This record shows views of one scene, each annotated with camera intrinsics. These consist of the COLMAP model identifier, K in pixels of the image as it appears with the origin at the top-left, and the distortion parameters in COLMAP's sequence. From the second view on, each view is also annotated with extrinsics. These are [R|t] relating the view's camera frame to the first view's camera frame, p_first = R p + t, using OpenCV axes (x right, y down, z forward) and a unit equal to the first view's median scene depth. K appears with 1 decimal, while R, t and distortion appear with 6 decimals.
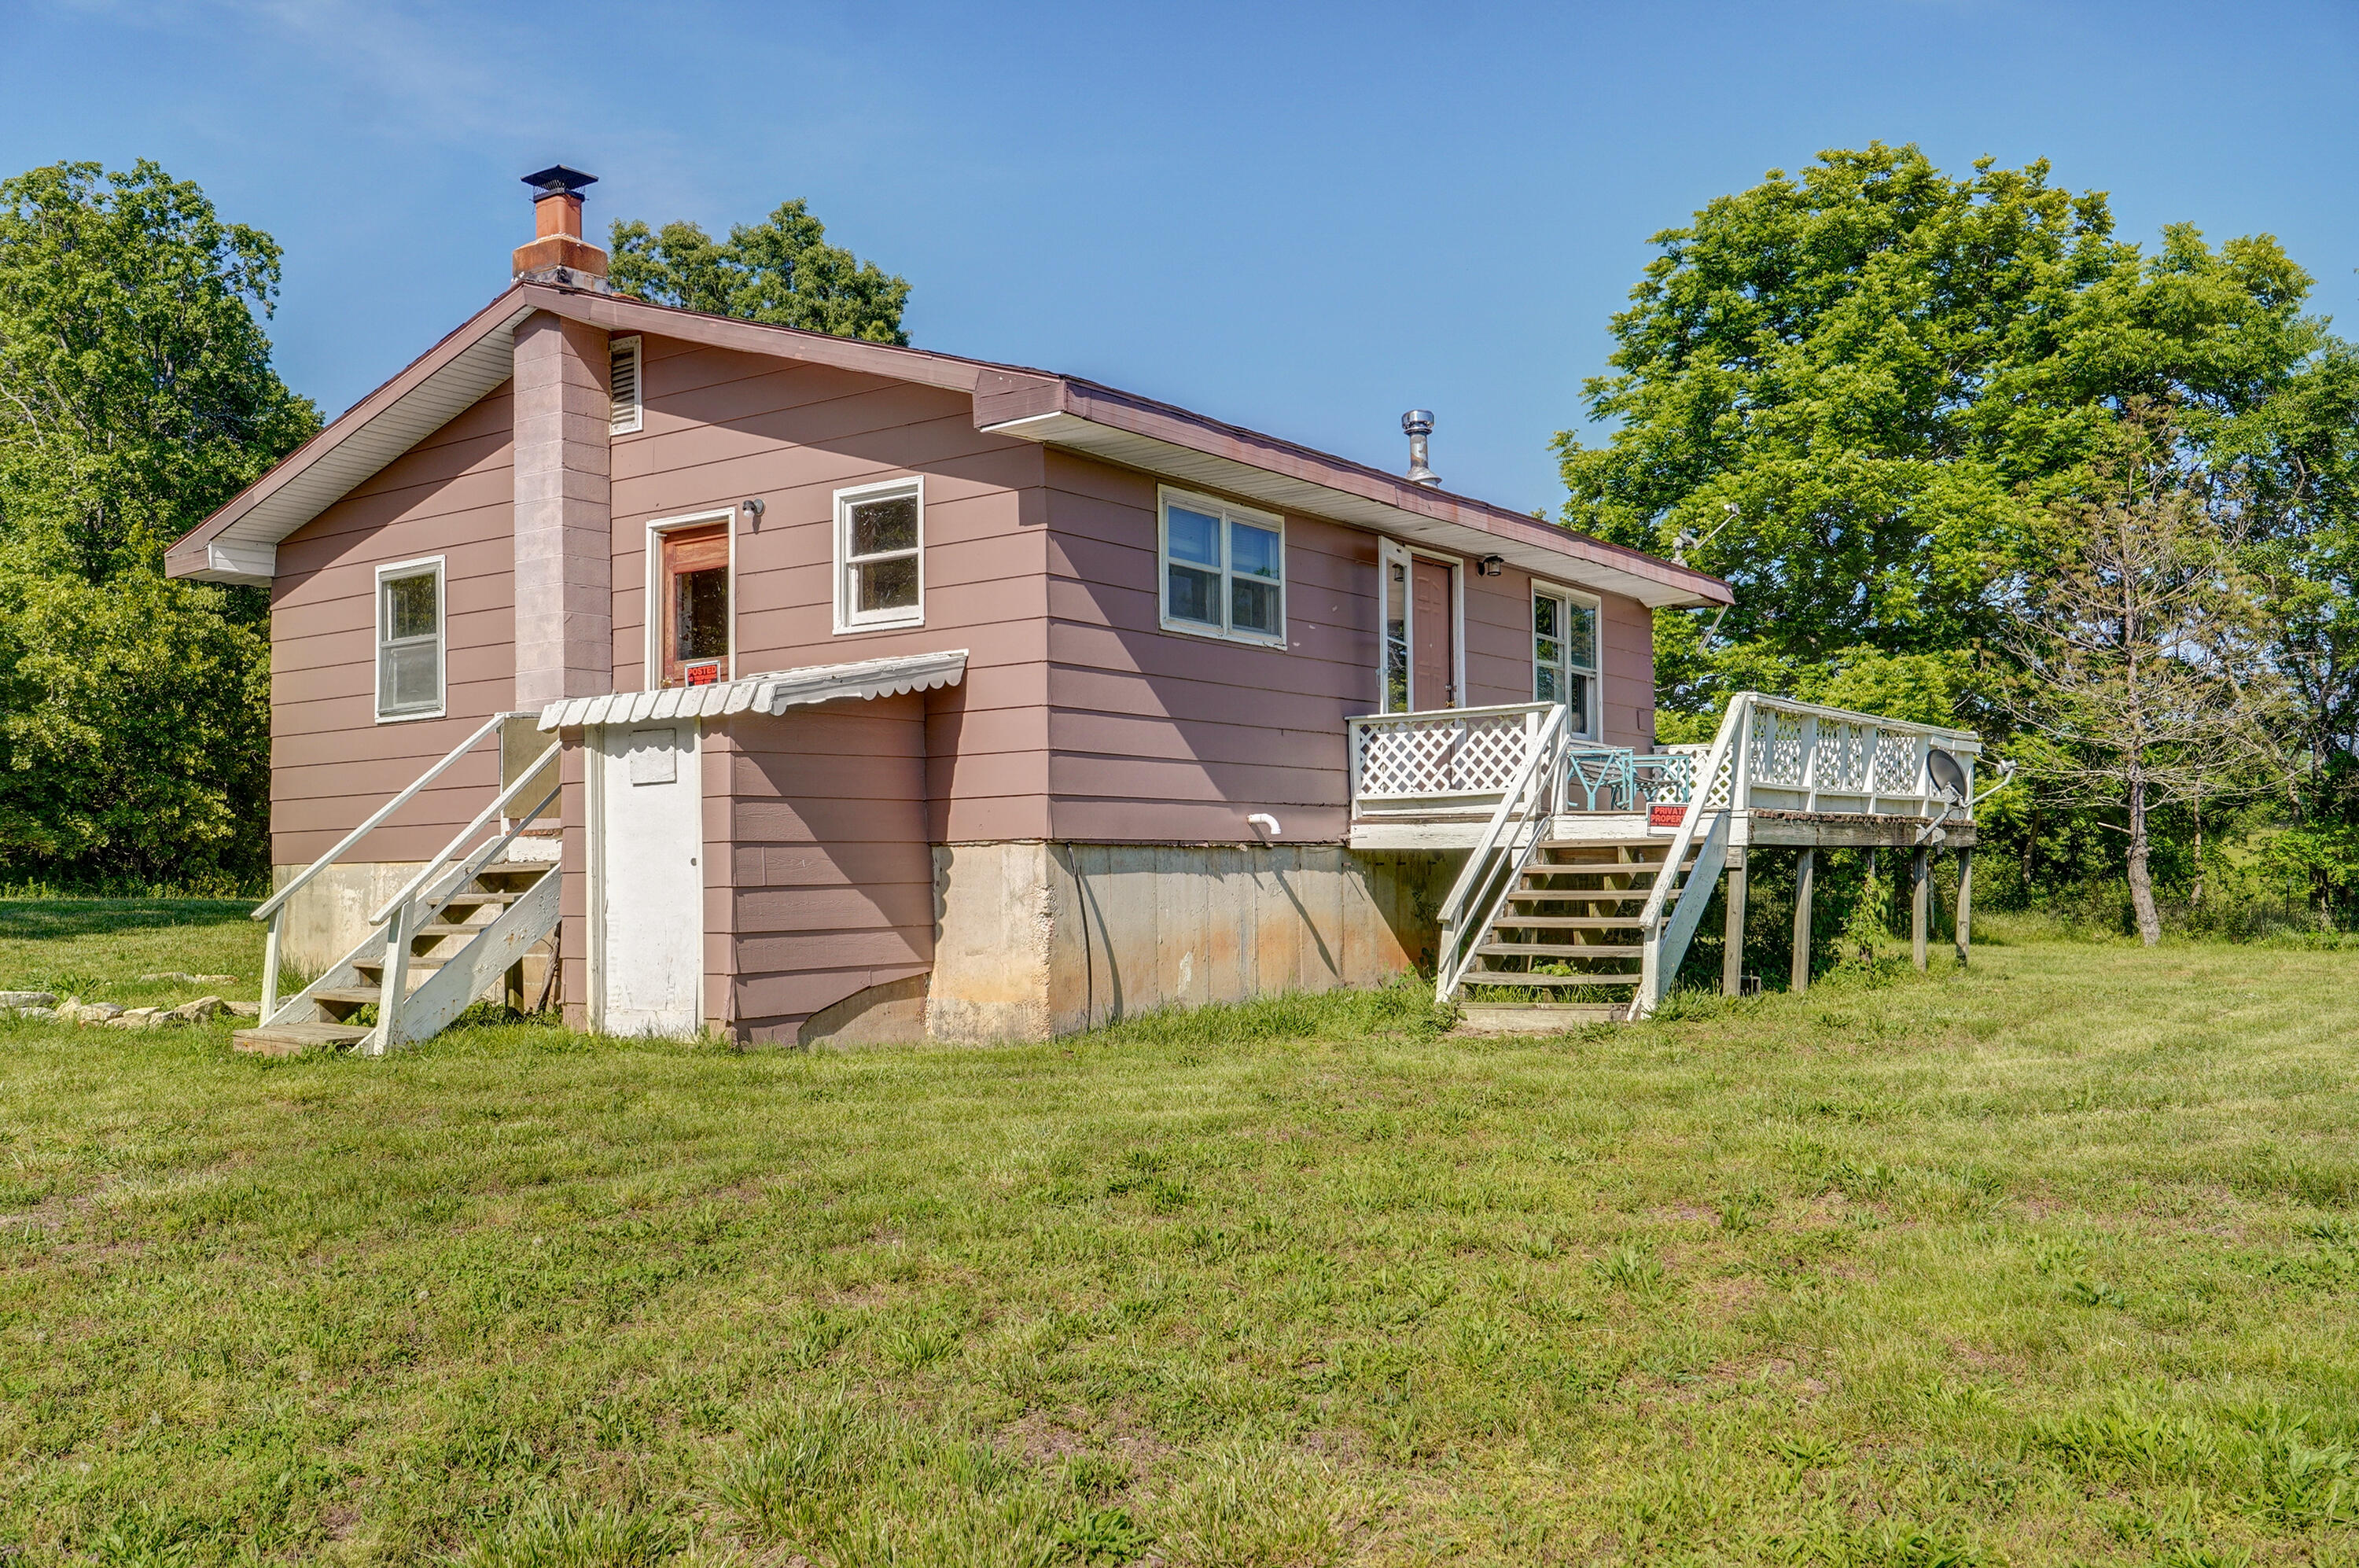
lens RADIAL K [[2027.6, 0, 1184.9], [0, 2027.6, 790.5], [0, 0, 1]] dist [-0.016452, 0.000773]
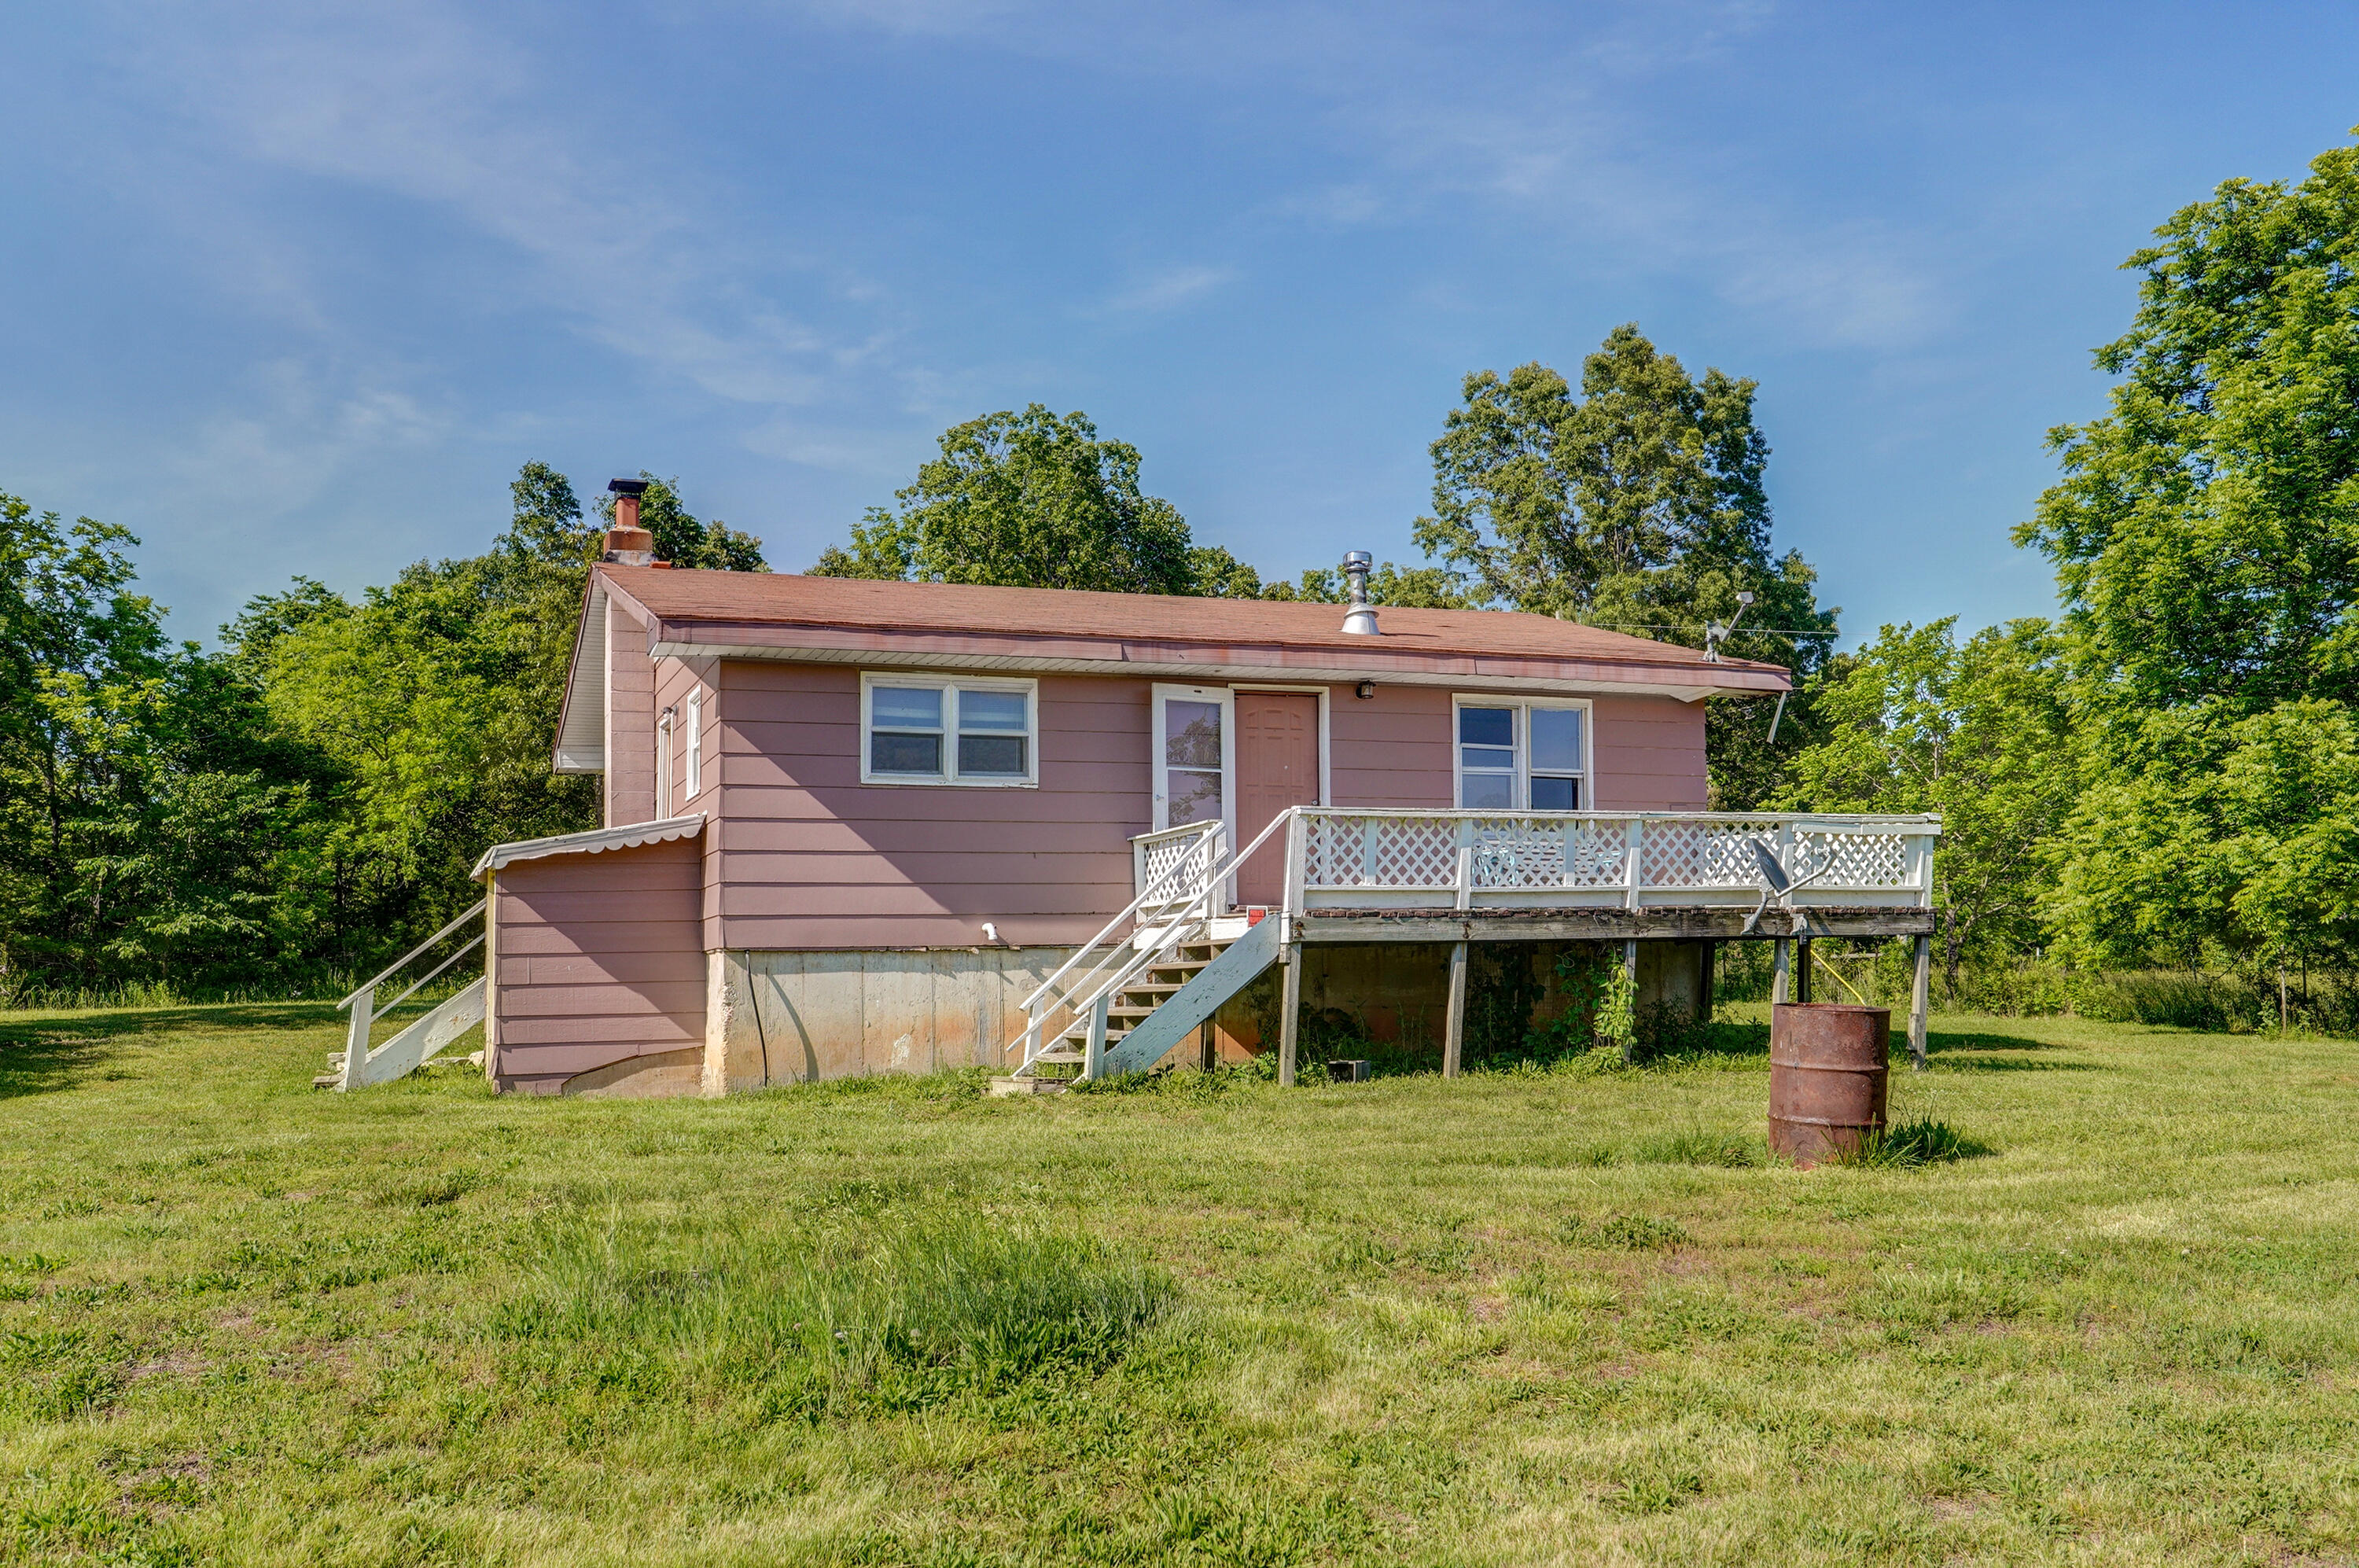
lens RADIAL K [[2027.6, 0, 1181.1], [0, 2027.6, 782.8], [0, 0, 1]] dist [-0.016452, 0.000773]
pose [[0.838051, -0.060609, -0.542214, 0.853293], [0.032677, 0.997602, -0.061006, 0.005762], [0.544612, 0.033408, 0.838023, 0.024296]]
